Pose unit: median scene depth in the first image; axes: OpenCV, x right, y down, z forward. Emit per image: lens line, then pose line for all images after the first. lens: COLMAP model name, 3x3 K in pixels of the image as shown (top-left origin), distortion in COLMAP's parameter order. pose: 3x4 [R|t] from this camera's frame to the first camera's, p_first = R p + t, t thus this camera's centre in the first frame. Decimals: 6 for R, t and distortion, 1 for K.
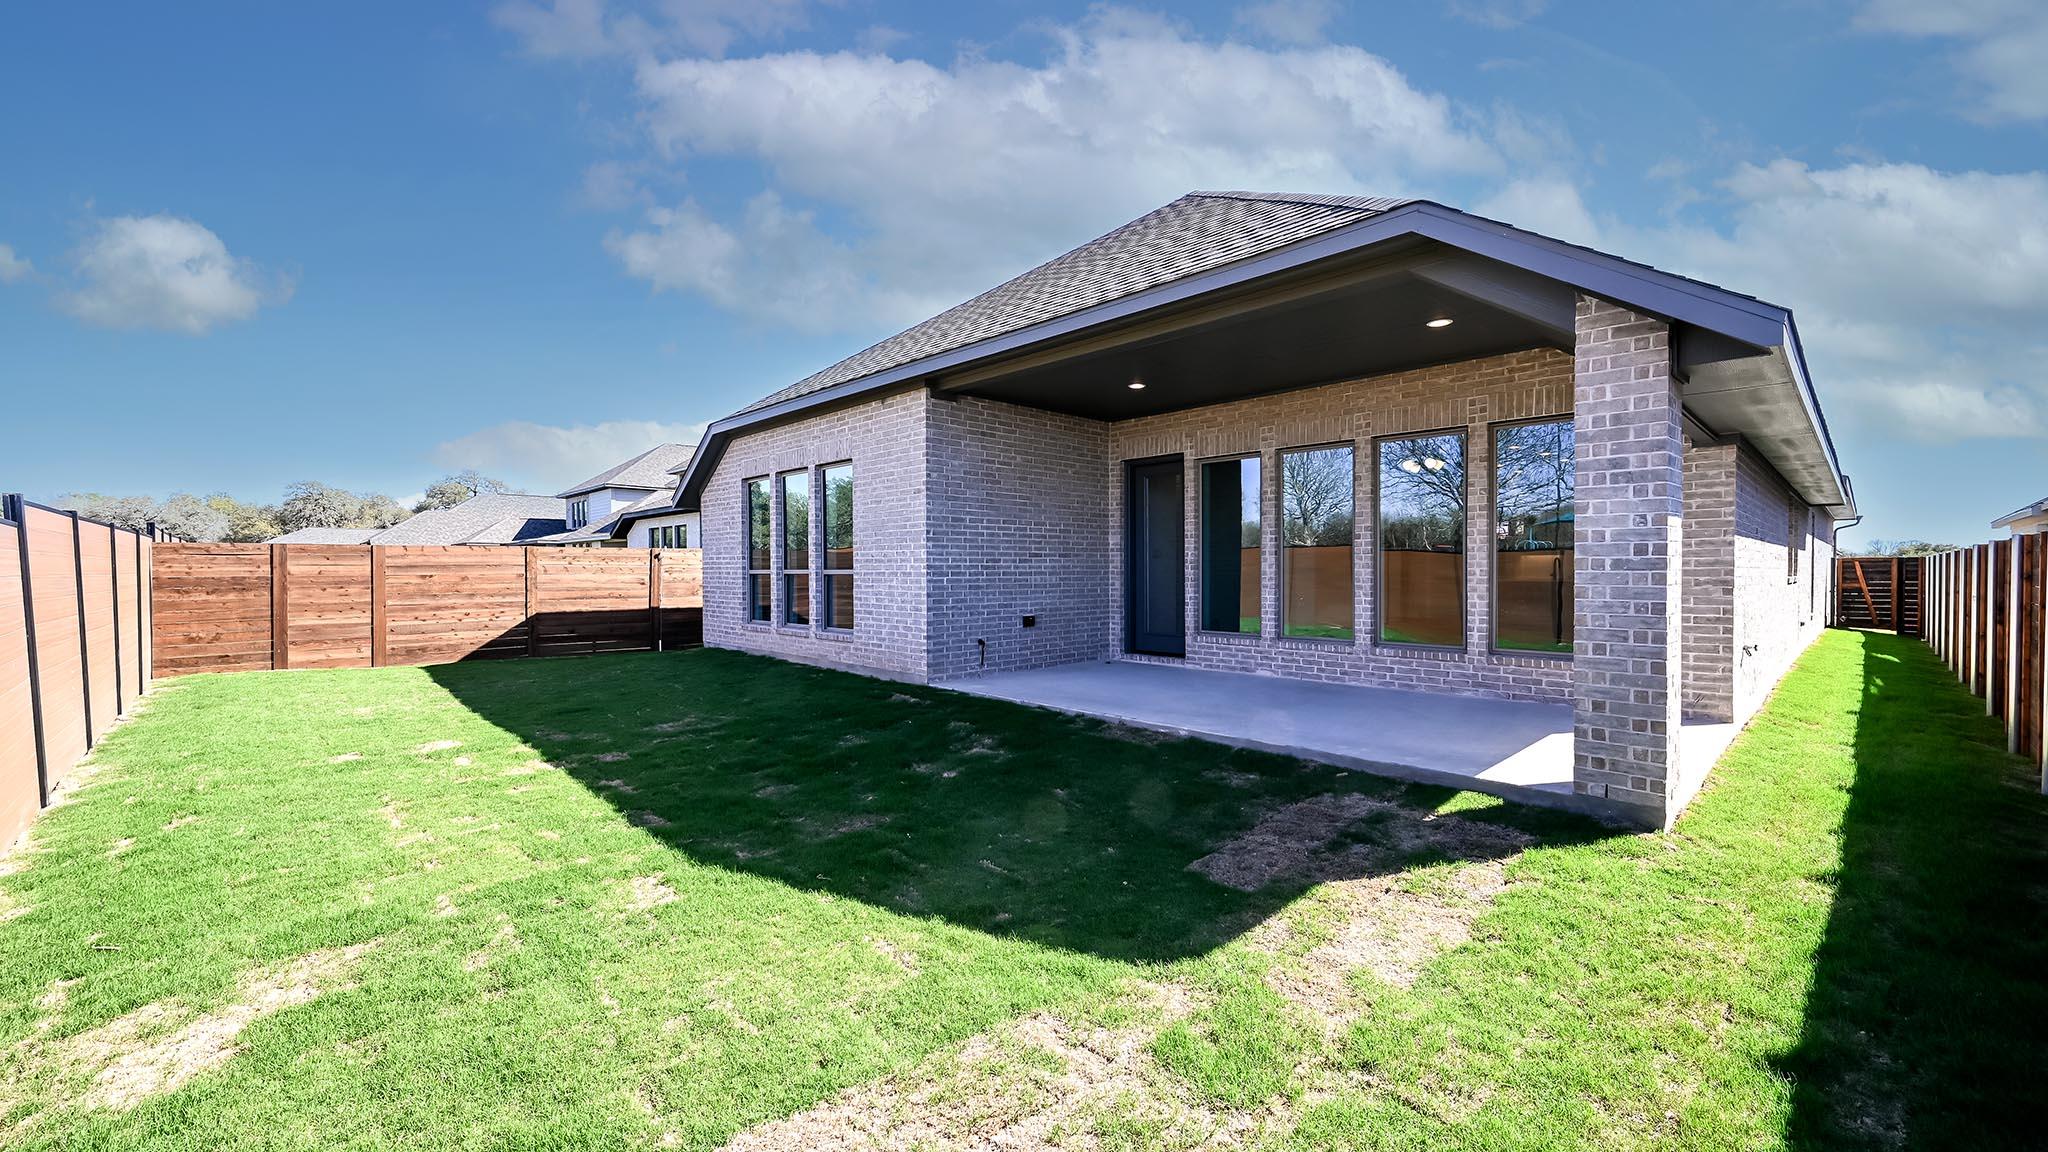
lens RADIAL K [[799.5, 0, 1024.0], [0, 799.5, 576.0], [0, 0, 1]] dist [0.000101, -0.000012]
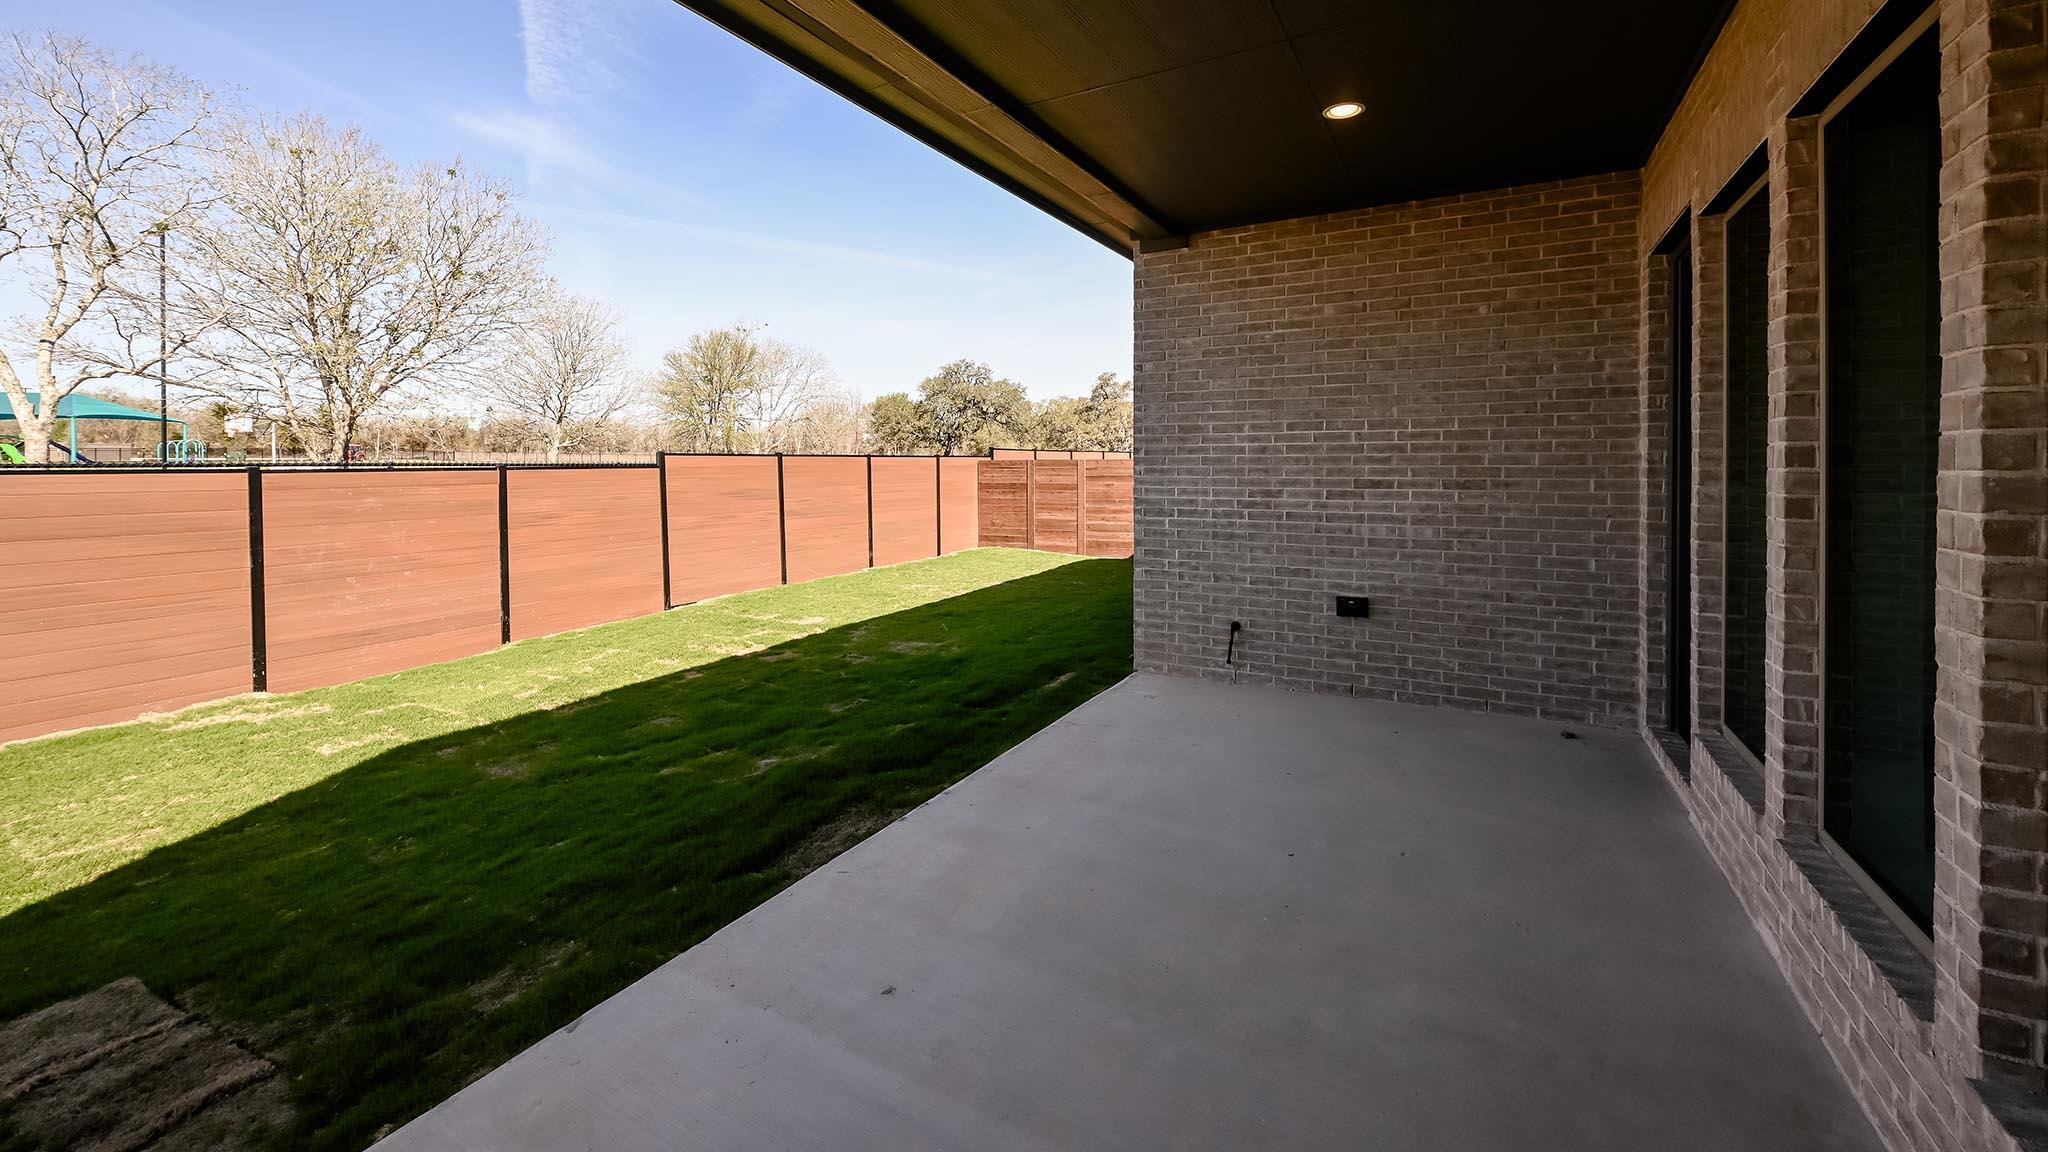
lens RADIAL K [[807.0, 0, 1024.4], [0, 807.0, 469.2], [0, 0, 1]] dist [-0.000043, -0.000005]
pose [[0.291026, 0.010312, -0.956660, 0.461582], [-0.004296, 0.999946, 0.009472, -0.040352], [0.956706, 0.001354, 0.291054, 0.629277]]
